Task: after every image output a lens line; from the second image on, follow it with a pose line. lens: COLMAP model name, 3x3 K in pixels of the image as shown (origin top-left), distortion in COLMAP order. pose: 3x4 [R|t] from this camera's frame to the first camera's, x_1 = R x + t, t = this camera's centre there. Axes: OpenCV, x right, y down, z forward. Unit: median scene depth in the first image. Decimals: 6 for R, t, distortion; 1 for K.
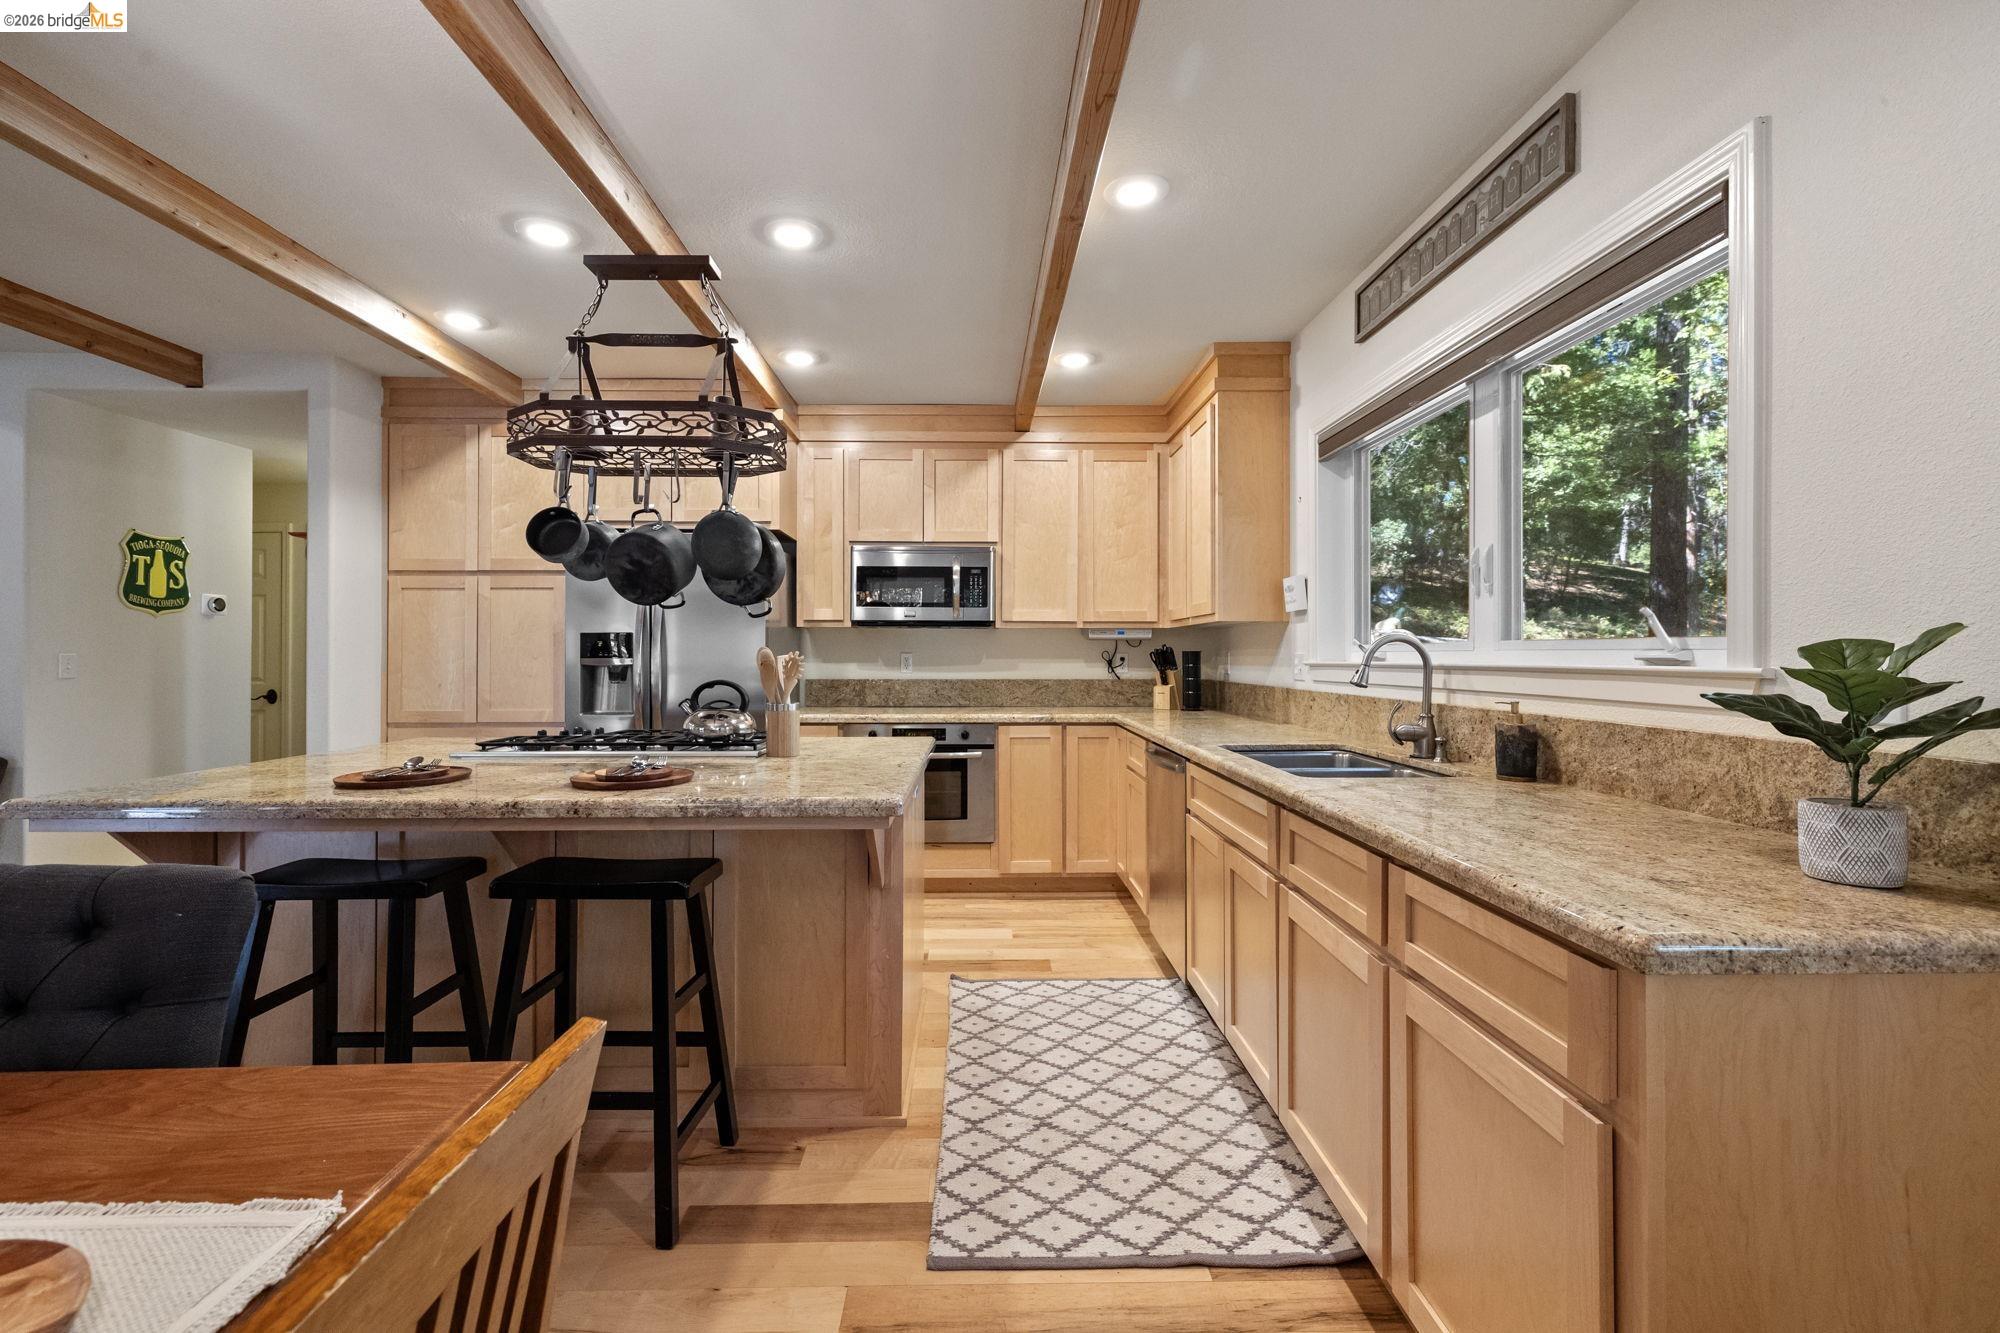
lens RADIAL K [[835.4, 0, 1007.0], [0, 835.4, 647.3], [0, 0, 1]] dist [0.003926, -0.000135]
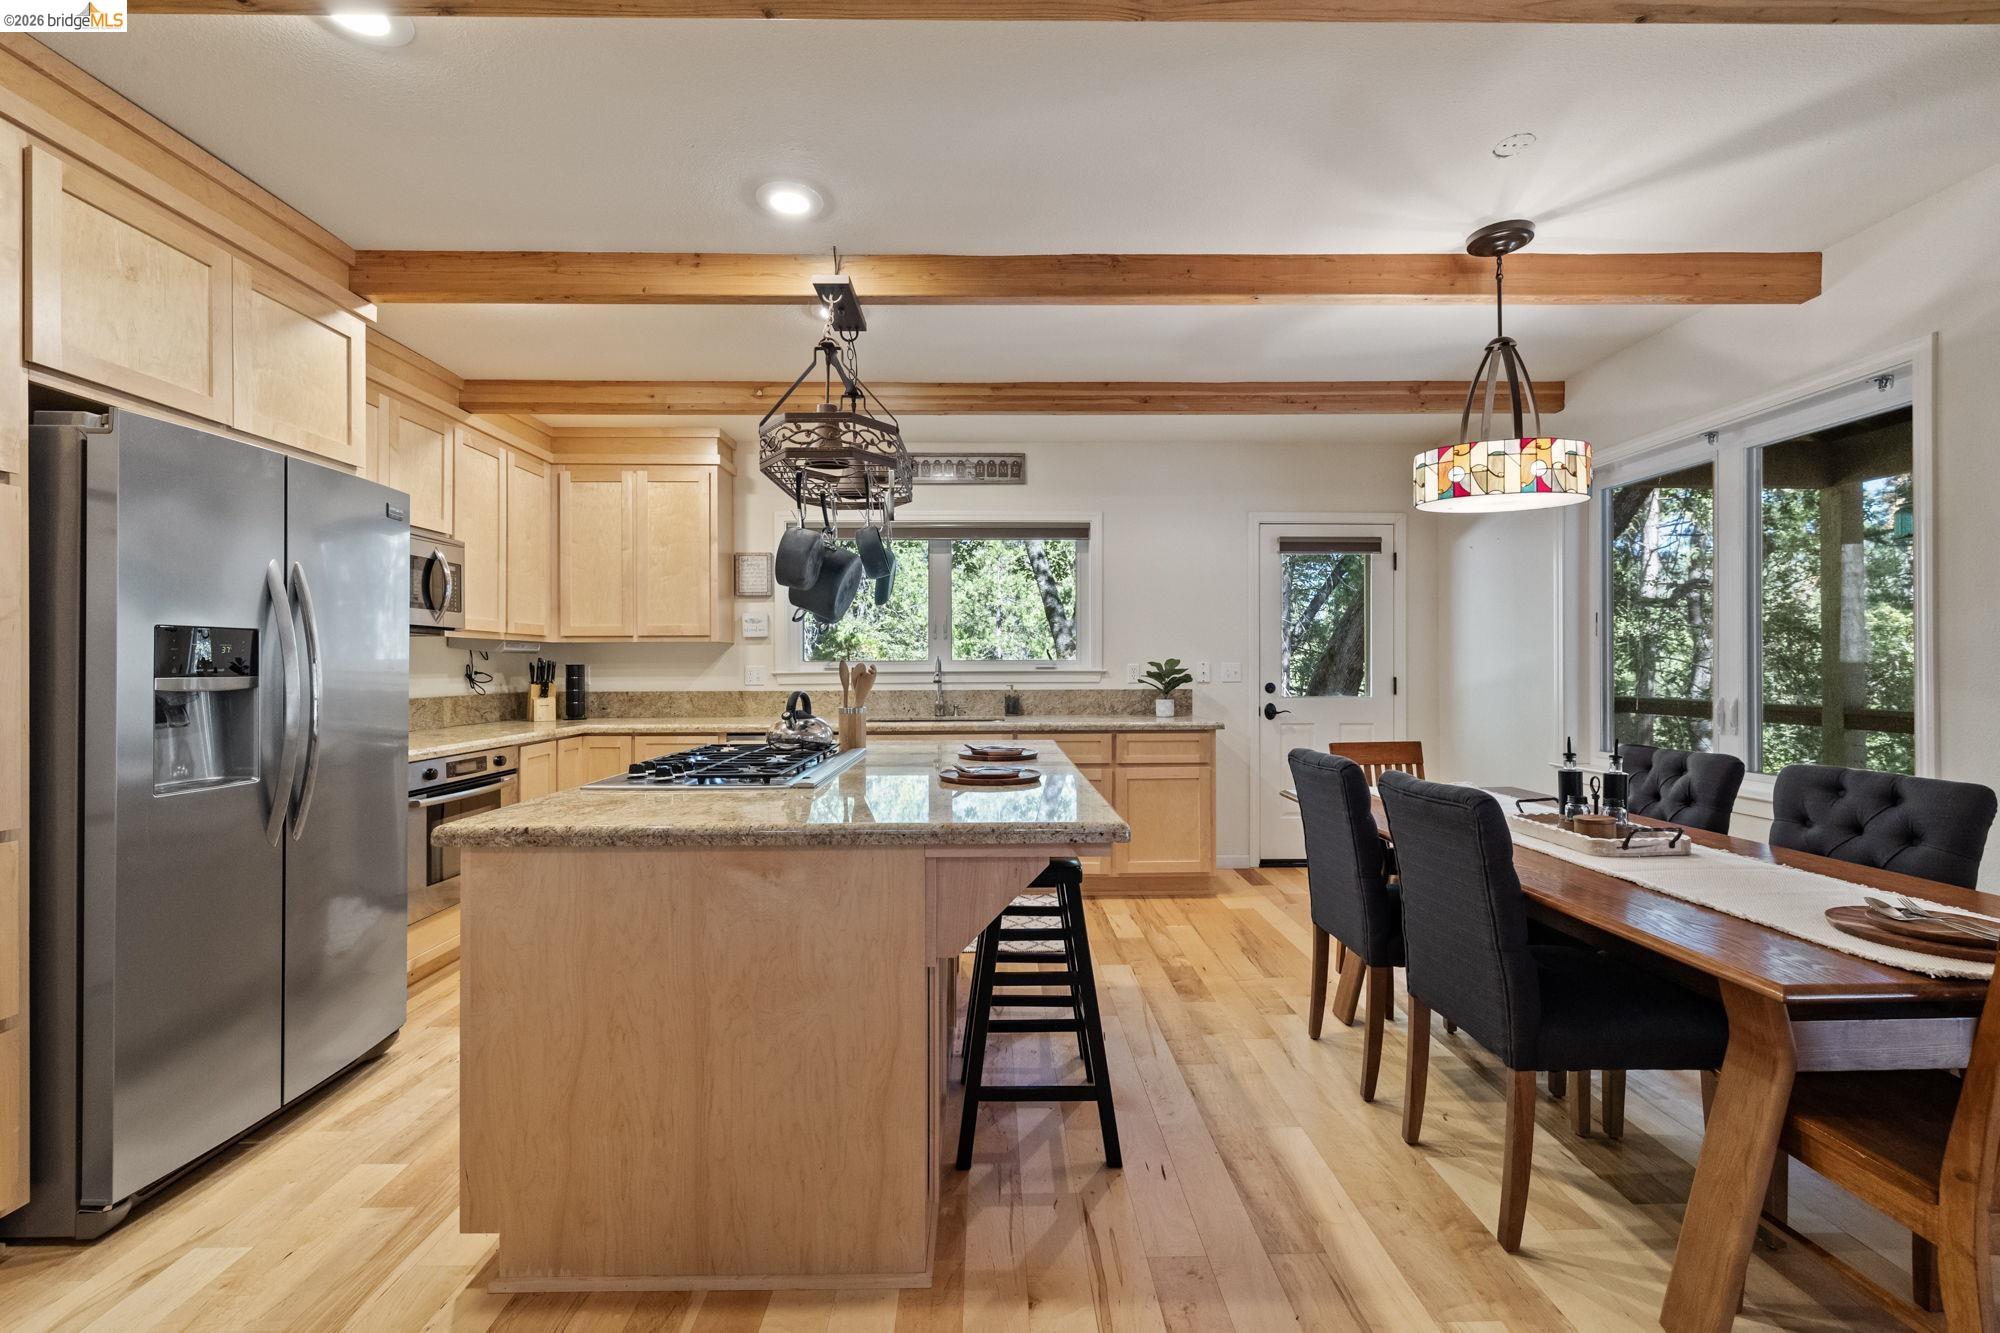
lens RADIAL K [[835.4, 0, 1004.9], [0, 835.4, 662.6], [0, 0, 1]] dist [0.003926, -0.000135]
pose [[0.023185, 0.003122, 0.999726, -0.898229], [-0.005214, 0.999982, -0.003002, 0.002772], [-0.999718, -0.005143, 0.023201, 0.453625]]
